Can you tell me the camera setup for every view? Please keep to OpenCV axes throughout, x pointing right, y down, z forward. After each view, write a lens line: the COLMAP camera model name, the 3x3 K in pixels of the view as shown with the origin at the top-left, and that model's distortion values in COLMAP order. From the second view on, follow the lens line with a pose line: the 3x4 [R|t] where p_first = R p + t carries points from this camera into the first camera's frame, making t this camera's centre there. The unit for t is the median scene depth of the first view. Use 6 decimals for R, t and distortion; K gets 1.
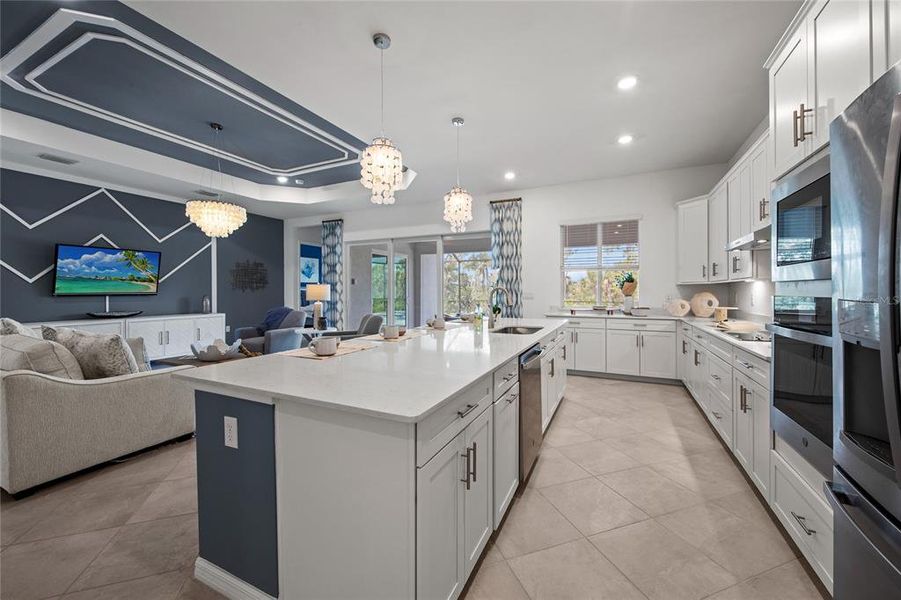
lens RADIAL K [[345.2, 0, 451.8], [0, 345.2, 291.5], [0, 0, 1]] dist [0.001901, -0.000281]
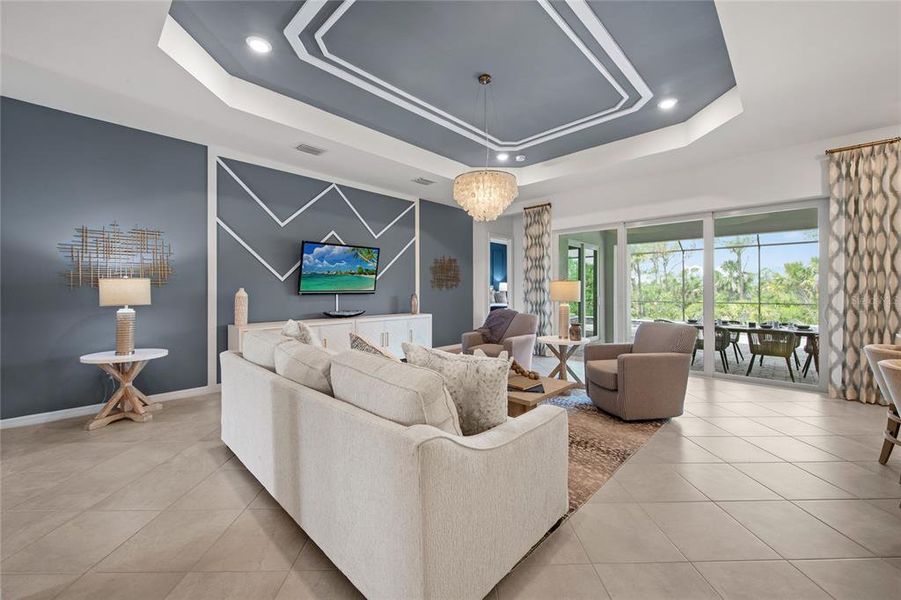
lens RADIAL K [[348.6, 0, 452.0], [0, 348.6, 287.8], [0, 0, 1]] dist [0.010418, -0.005422]
pose [[0.949201, -0.001201, -0.314667, -0.405691], [-0.000940, 0.999977, -0.006653, 0.000647], [0.314668, 0.006611, 0.949179, 0.184907]]
